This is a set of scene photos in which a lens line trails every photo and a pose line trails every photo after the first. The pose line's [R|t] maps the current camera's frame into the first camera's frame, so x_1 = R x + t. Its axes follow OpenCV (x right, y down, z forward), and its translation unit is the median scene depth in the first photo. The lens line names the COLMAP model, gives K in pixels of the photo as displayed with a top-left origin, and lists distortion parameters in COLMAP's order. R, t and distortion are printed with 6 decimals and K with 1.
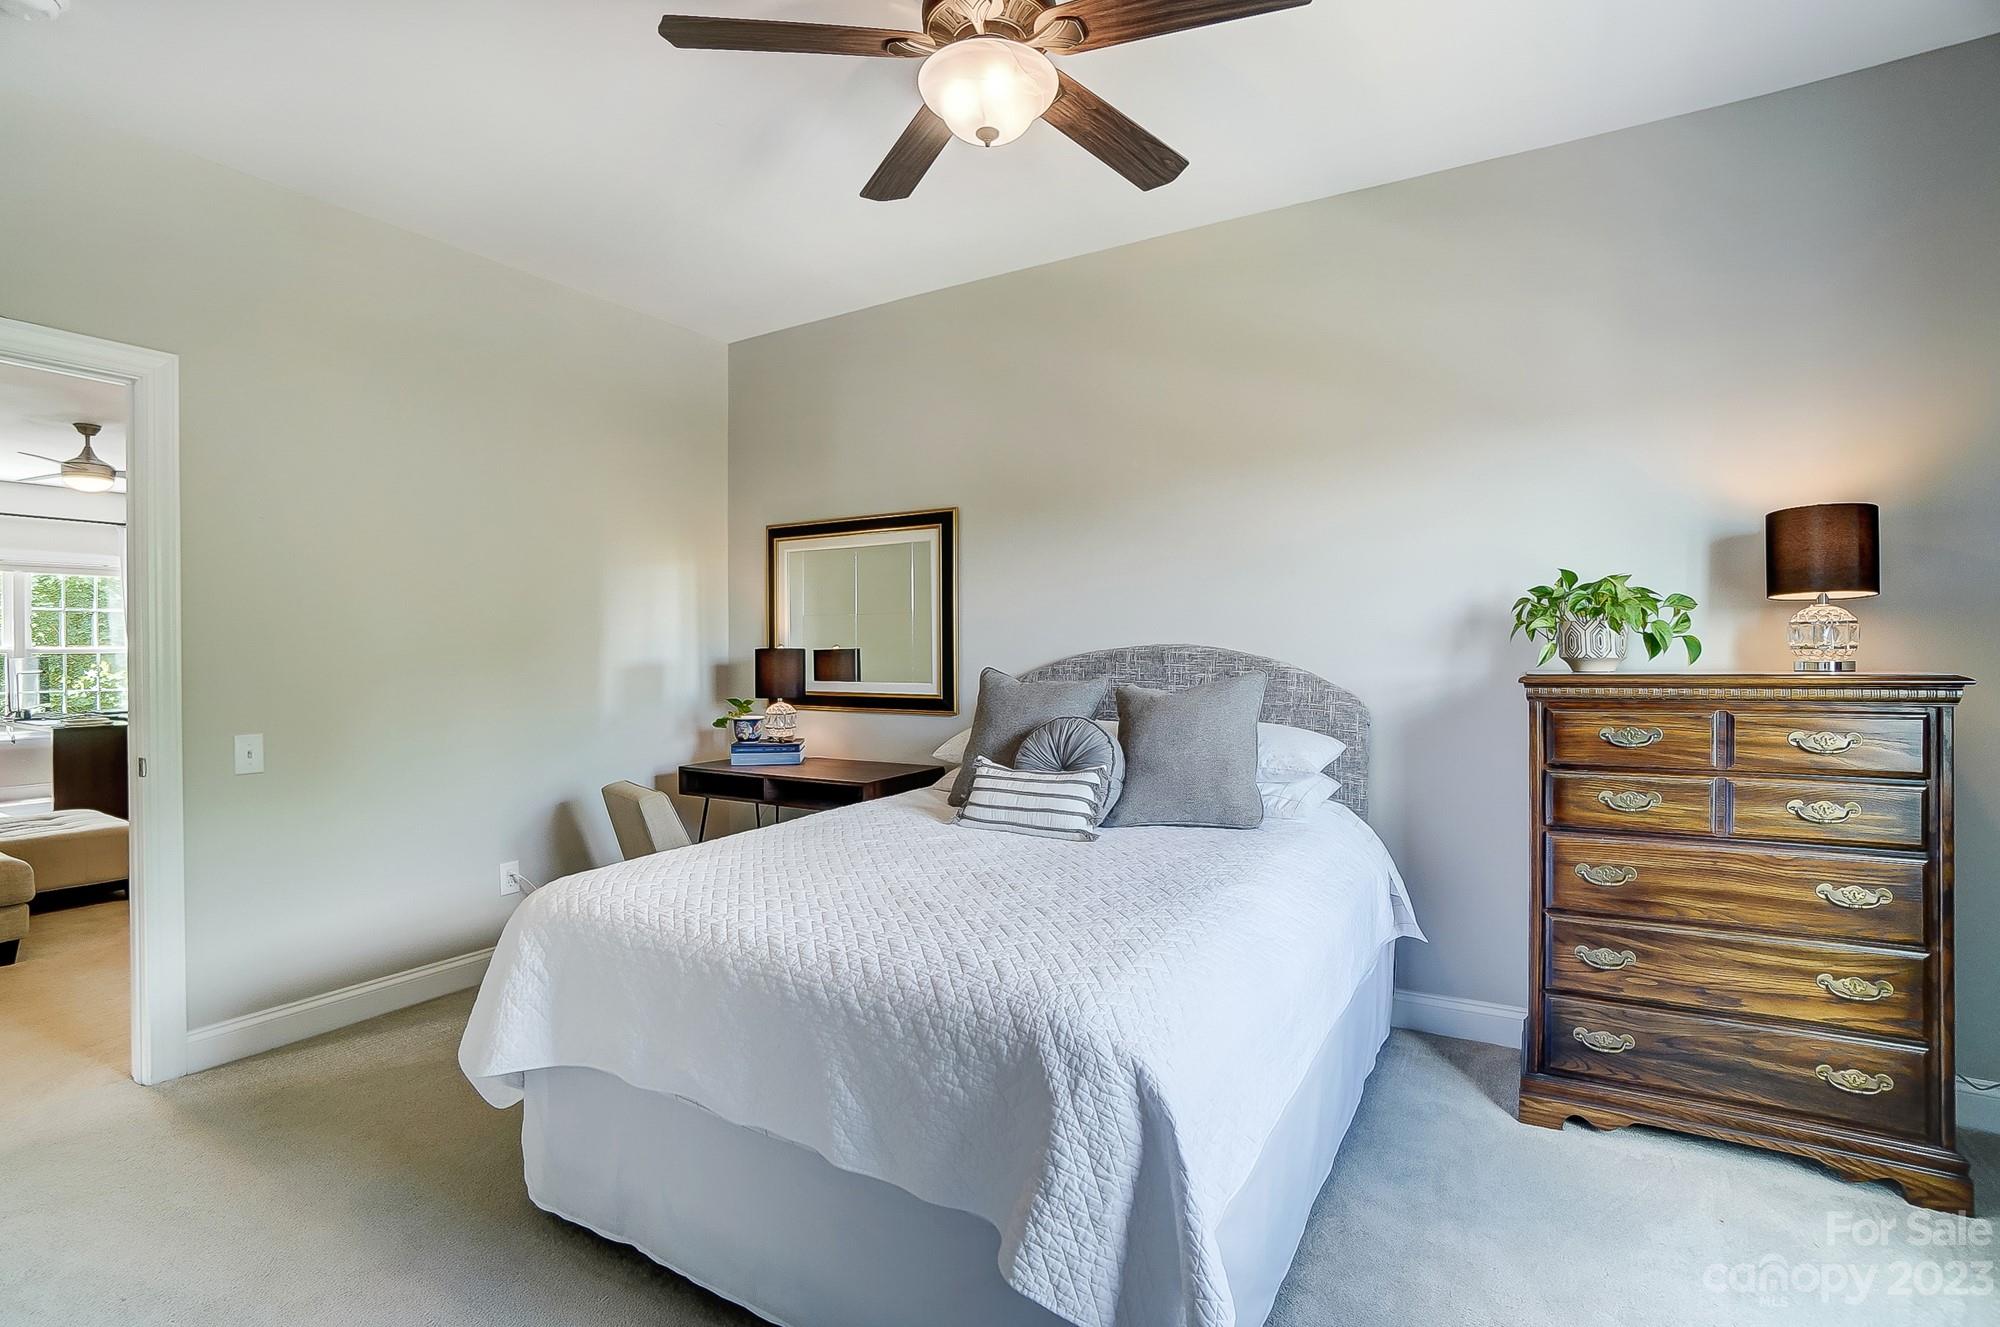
lens RADIAL K [[933.1, 0, 986.5], [0, 933.1, 658.5], [0, 0, 1]] dist [-0.053288, 0.021024]
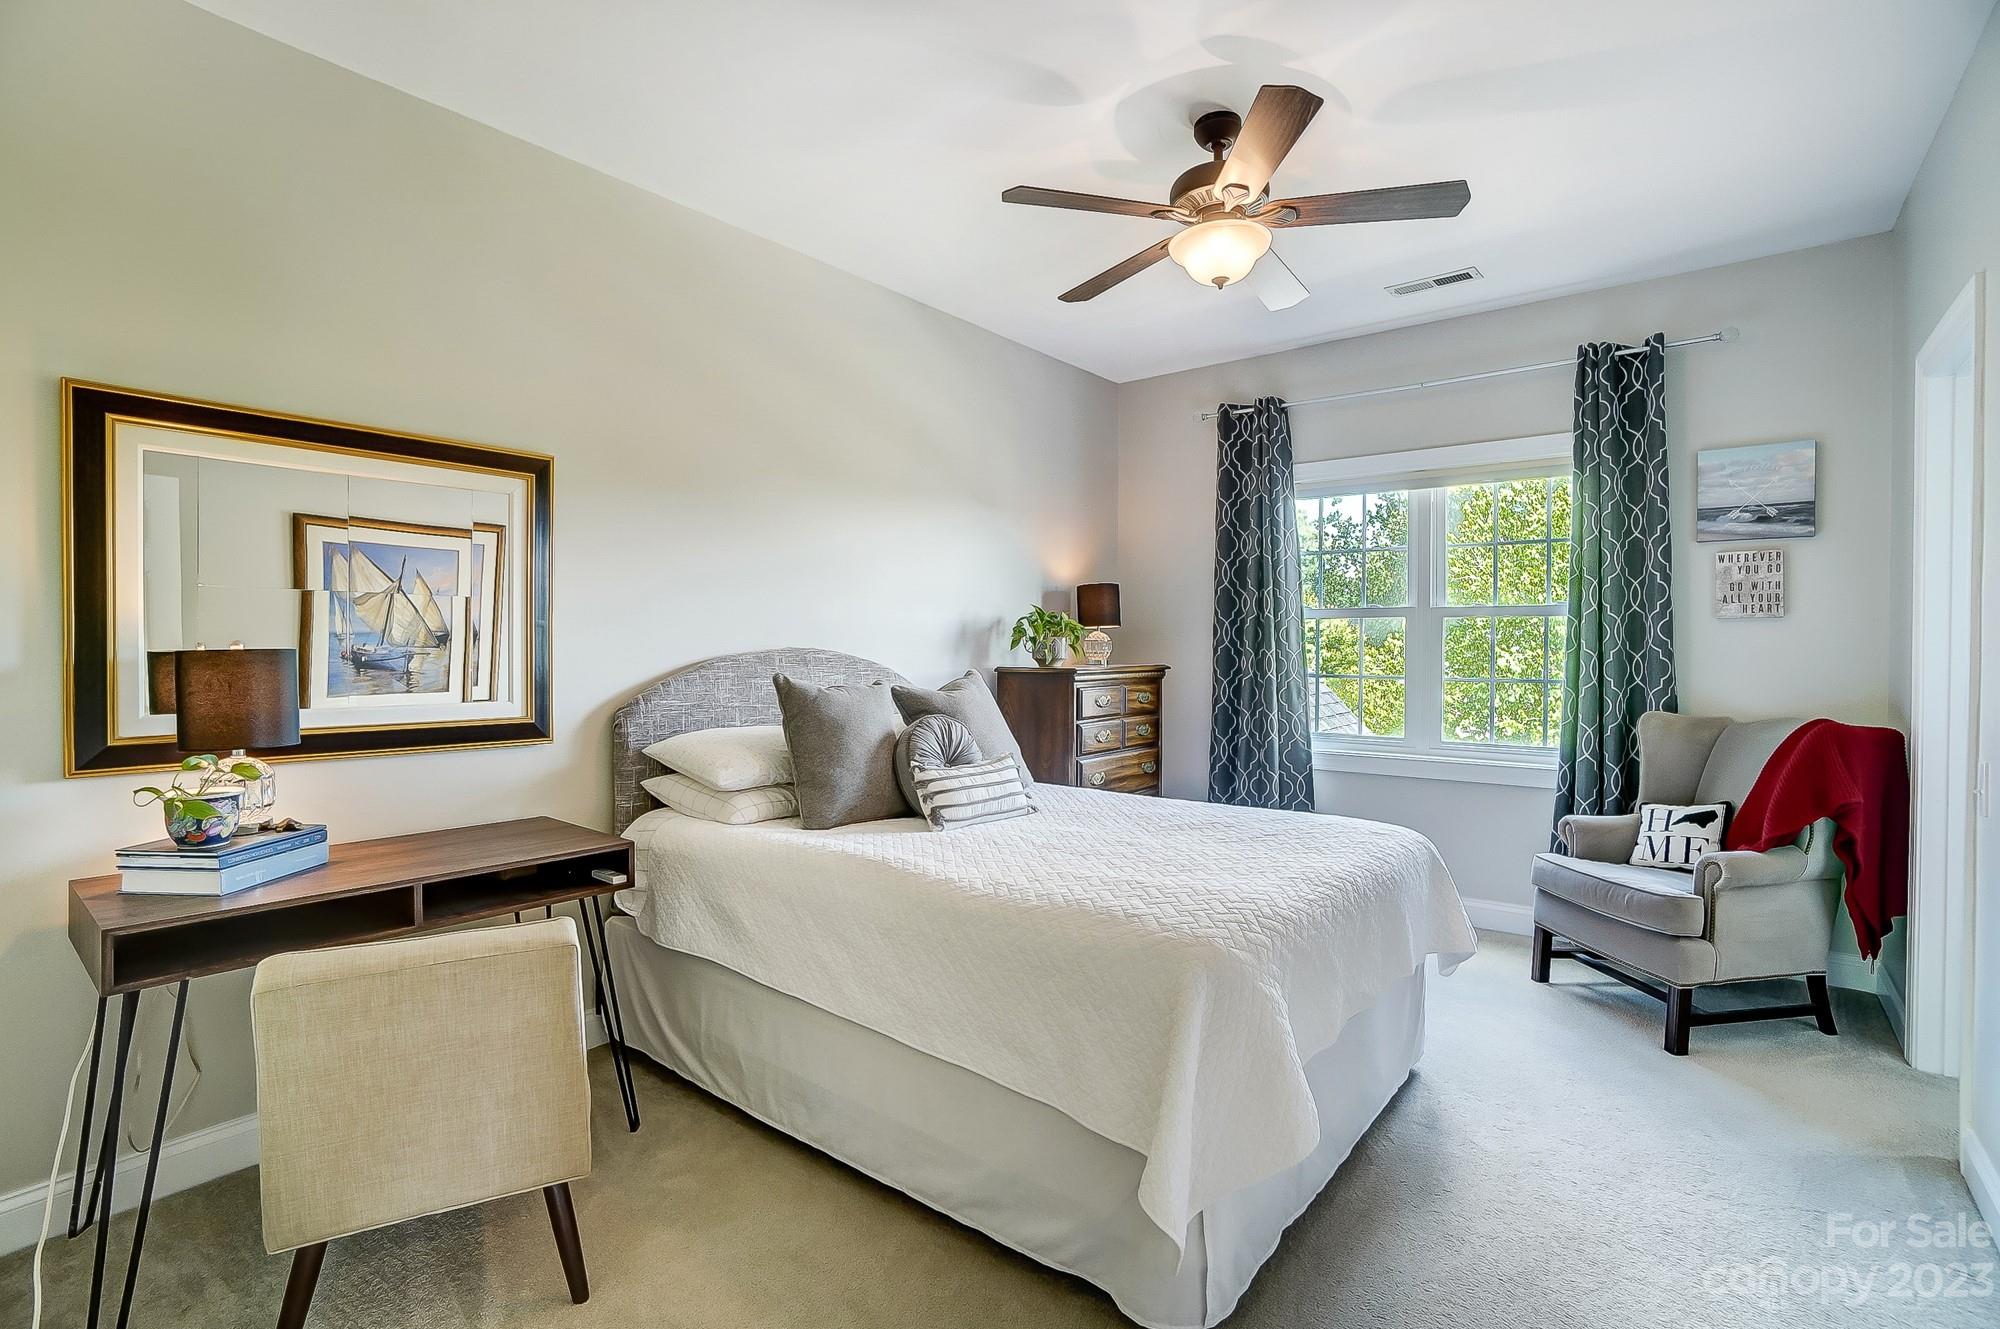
lens RADIAL K [[933.1, 0, 986.5], [0, 933.1, 659.5], [0, 0, 1]] dist [-0.053288, 0.021024]
pose [[0.146174, -0.006224, 0.989239, -0.702683], [0.006942, 0.999962, 0.005265, -0.005630], [-0.989235, 0.006098, 0.146212, 0.567537]]
